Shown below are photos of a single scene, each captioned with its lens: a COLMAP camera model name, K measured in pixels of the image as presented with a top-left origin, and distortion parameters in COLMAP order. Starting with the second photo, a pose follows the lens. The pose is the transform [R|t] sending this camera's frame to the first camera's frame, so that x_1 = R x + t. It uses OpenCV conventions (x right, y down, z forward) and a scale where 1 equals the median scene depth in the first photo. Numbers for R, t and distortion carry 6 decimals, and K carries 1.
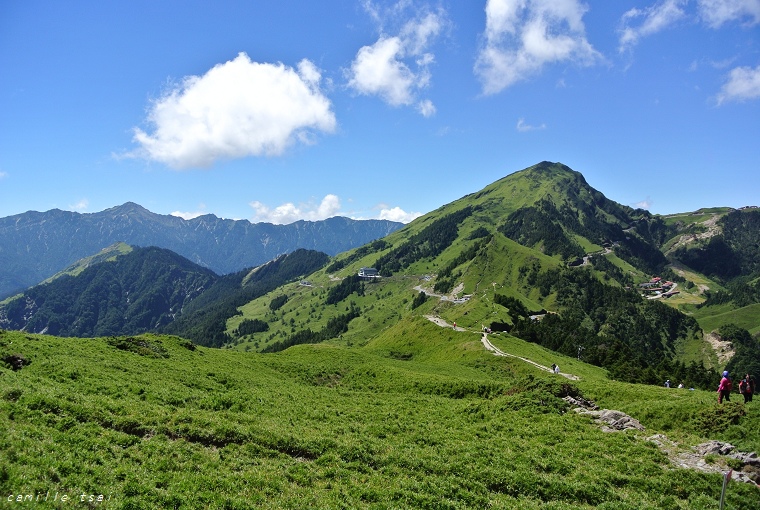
lens RADIAL K [[591.1, 0, 377.1], [0, 591.1, 261.4], [0, 0, 1]] dist [-0.091343, 0.044290]
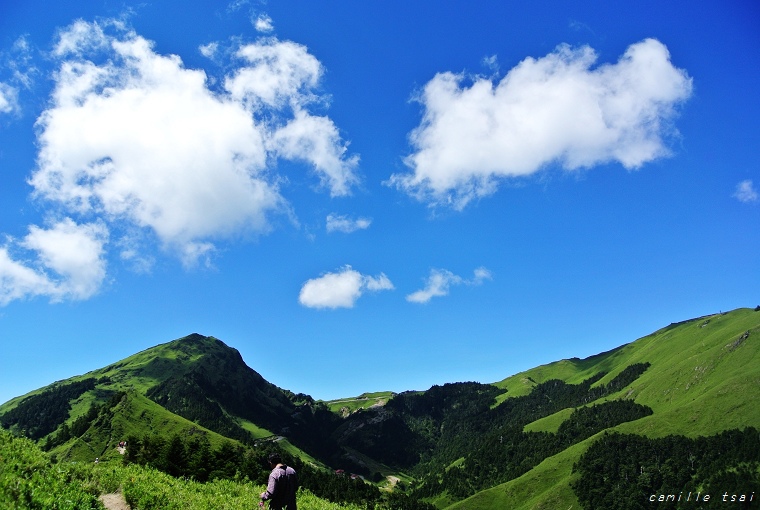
lens RADIAL K [[591.1, 0, 377.1], [0, 591.1, 261.4], [0, 0, 1]] dist [-0.091343, 0.044290]
pose [[0.828914, 0.140416, 0.541465, 0.056307], [0.051116, 0.944917, -0.323294, 0.021286], [-0.557035, 0.295661, 0.776078, 0.284619]]
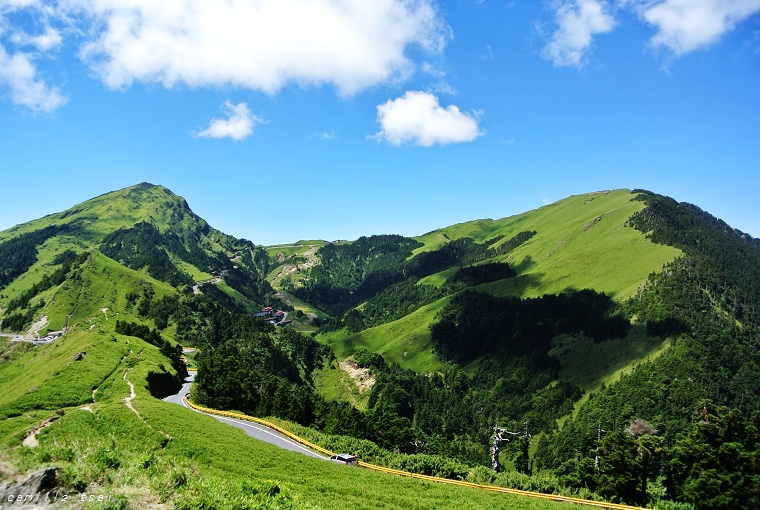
lens RADIAL K [[591.1, 0, 377.1], [0, 591.1, 261.4], [0, 0, 1]] dist [-0.091343, 0.044290]
pose [[0.781118, 0.021746, 0.624005, 0.013224], [0.016978, 0.998284, -0.056042, 0.010837], [-0.624153, 0.054370, 0.779408, 0.128749]]
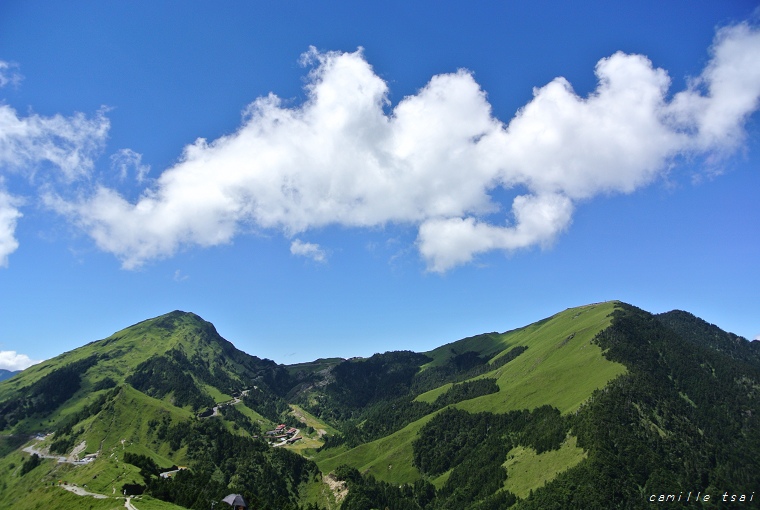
lens RADIAL K [[591.1, 0, 377.1], [0, 591.1, 261.4], [0, 0, 1]] dist [-0.091343, 0.044290]
pose [[0.821153, 0.099635, 0.561944, -0.007896], [0.043040, 0.971028, -0.235060, -0.003157], [-0.569083, 0.217206, 0.793074, -0.017586]]
